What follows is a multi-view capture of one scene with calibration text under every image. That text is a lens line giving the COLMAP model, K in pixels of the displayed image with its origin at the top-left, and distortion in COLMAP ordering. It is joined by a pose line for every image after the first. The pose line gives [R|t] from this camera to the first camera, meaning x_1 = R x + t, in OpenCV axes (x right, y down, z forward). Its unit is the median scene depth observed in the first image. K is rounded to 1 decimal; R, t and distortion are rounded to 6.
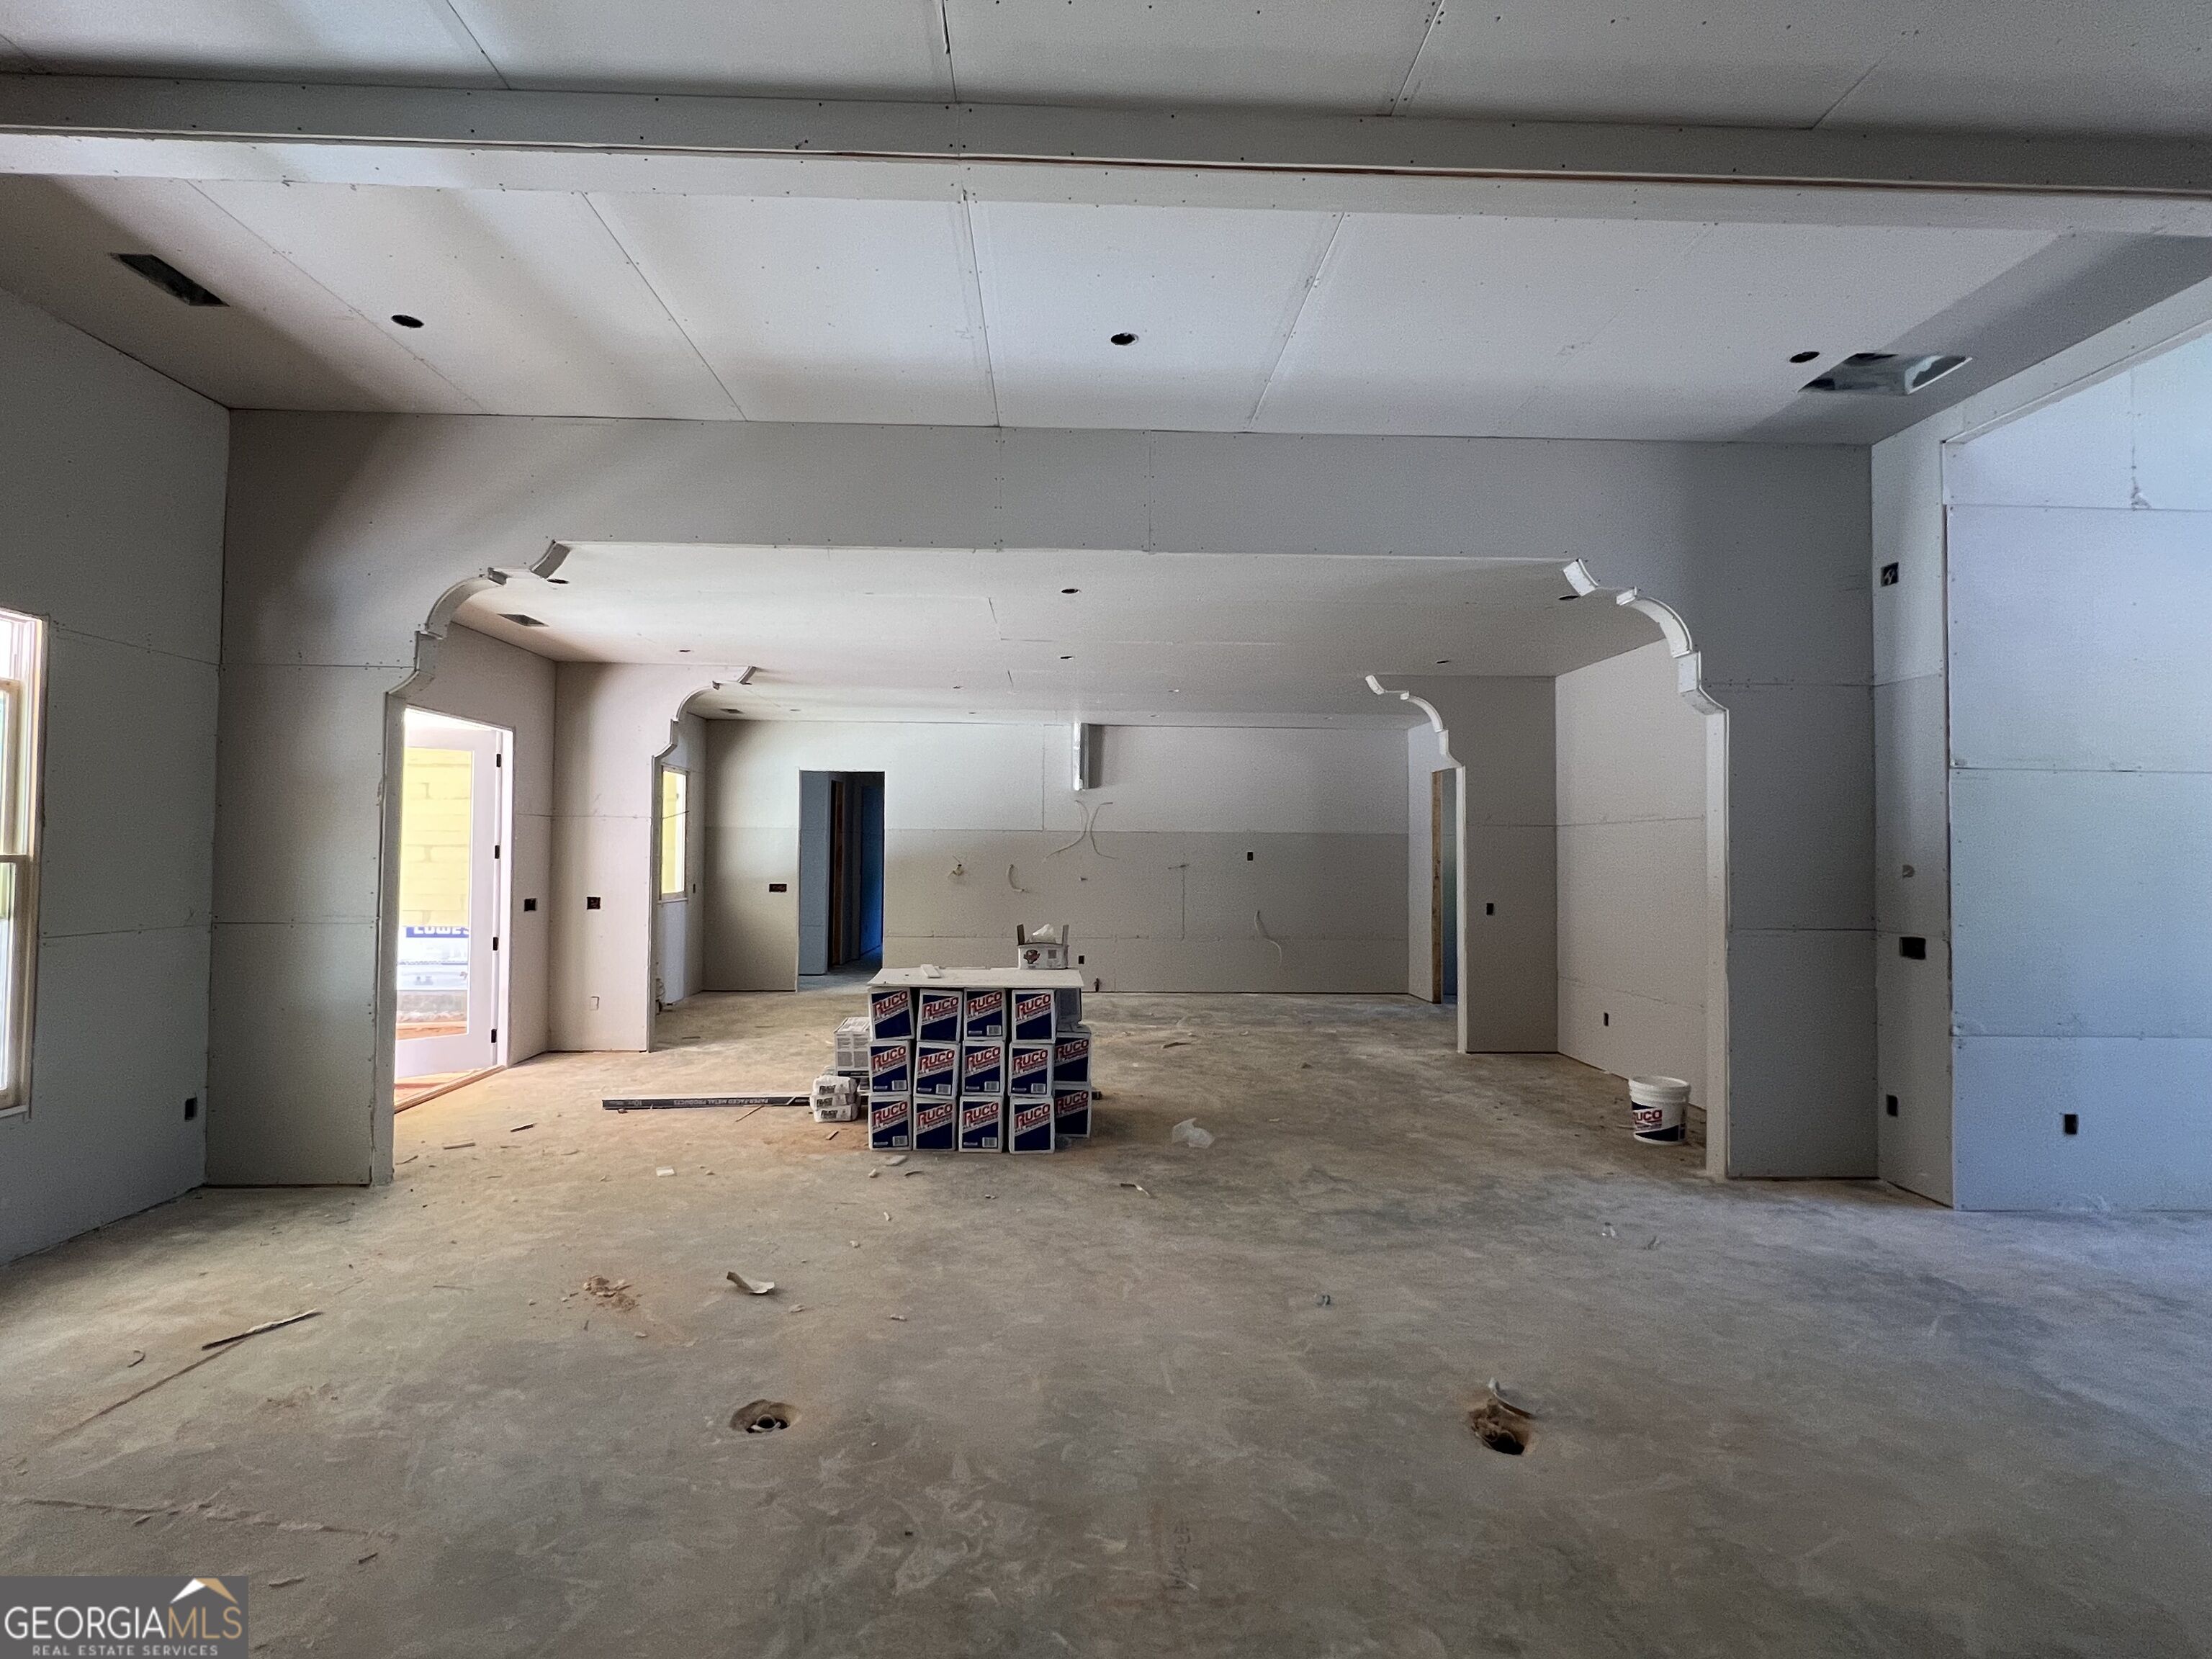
lens RADIAL K [[1068.7, 0, 1103.9], [0, 1068.7, 827.6], [0, 0, 1]] dist [-0.000733, 0.000646]
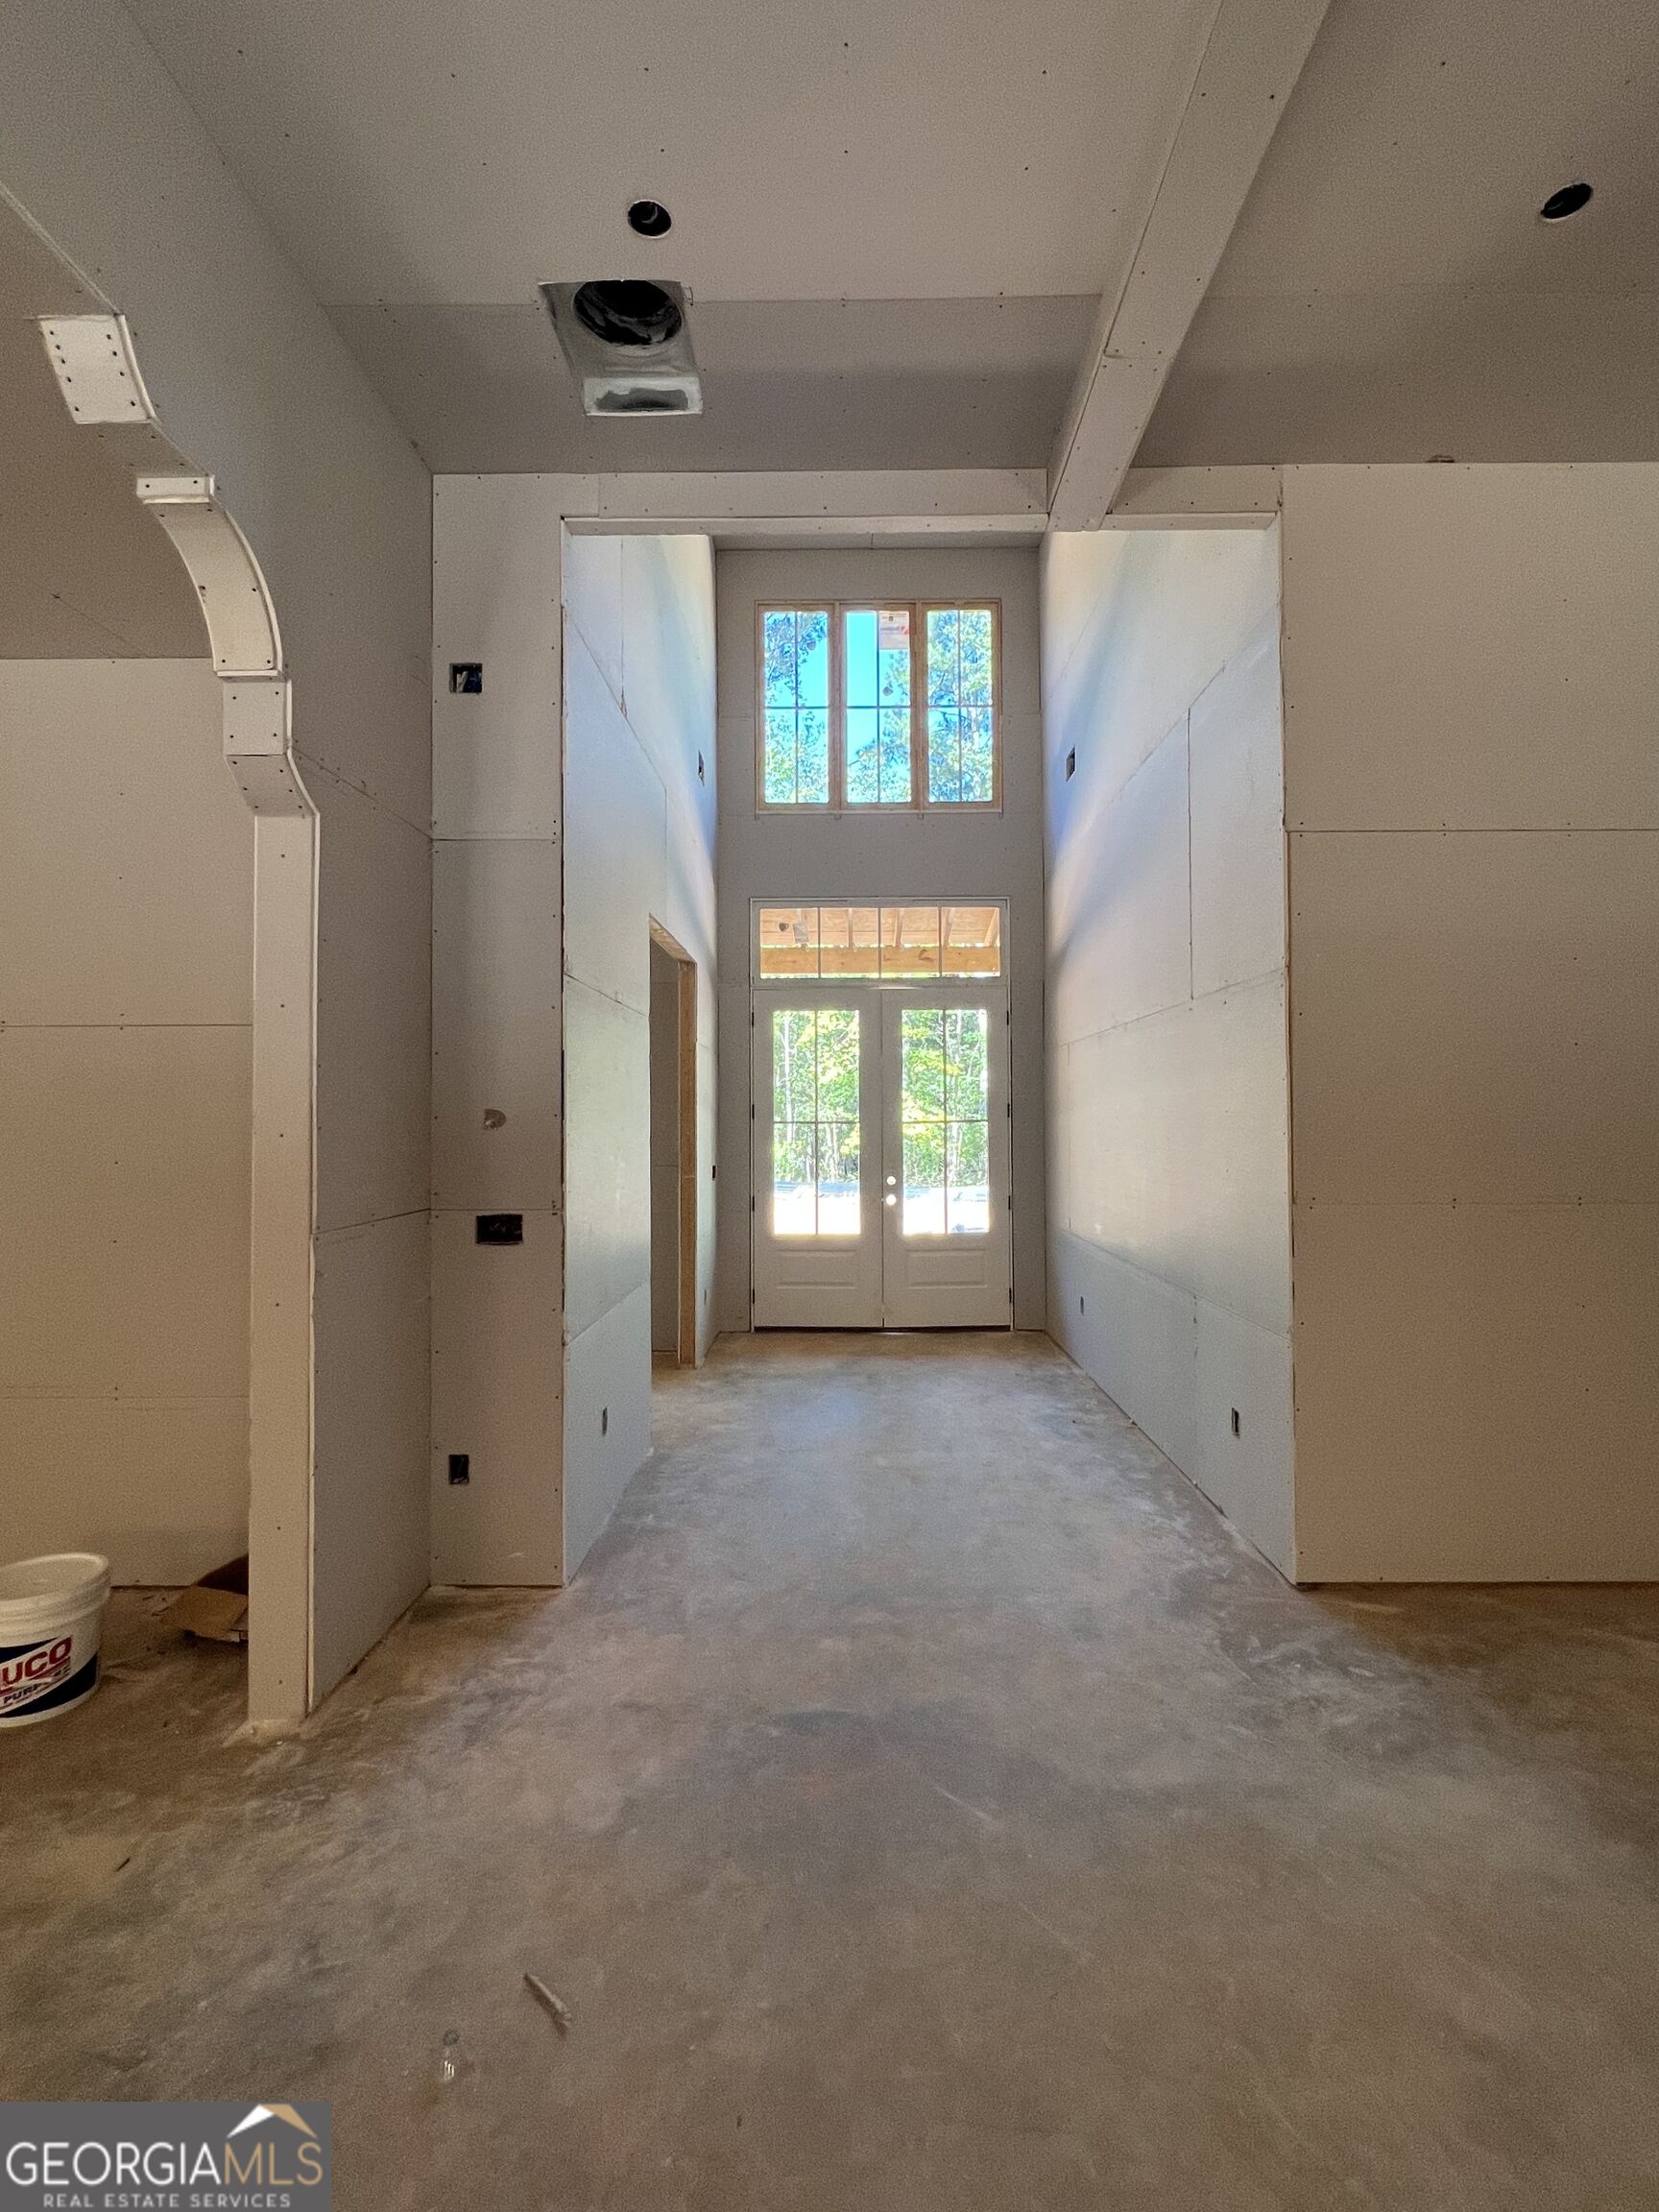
lens RADIAL K [[1068.7, 0, 828.5], [0, 1068.7, 1097.4], [0, 0, 1]] dist [-0.000733, 0.000646]
pose [[0.055647, 0.010494, 0.998395, 0.081591], [-0.019335, 0.999769, -0.009431, 0.029924], [-0.998263, -0.018779, 0.055837, 0.752322]]
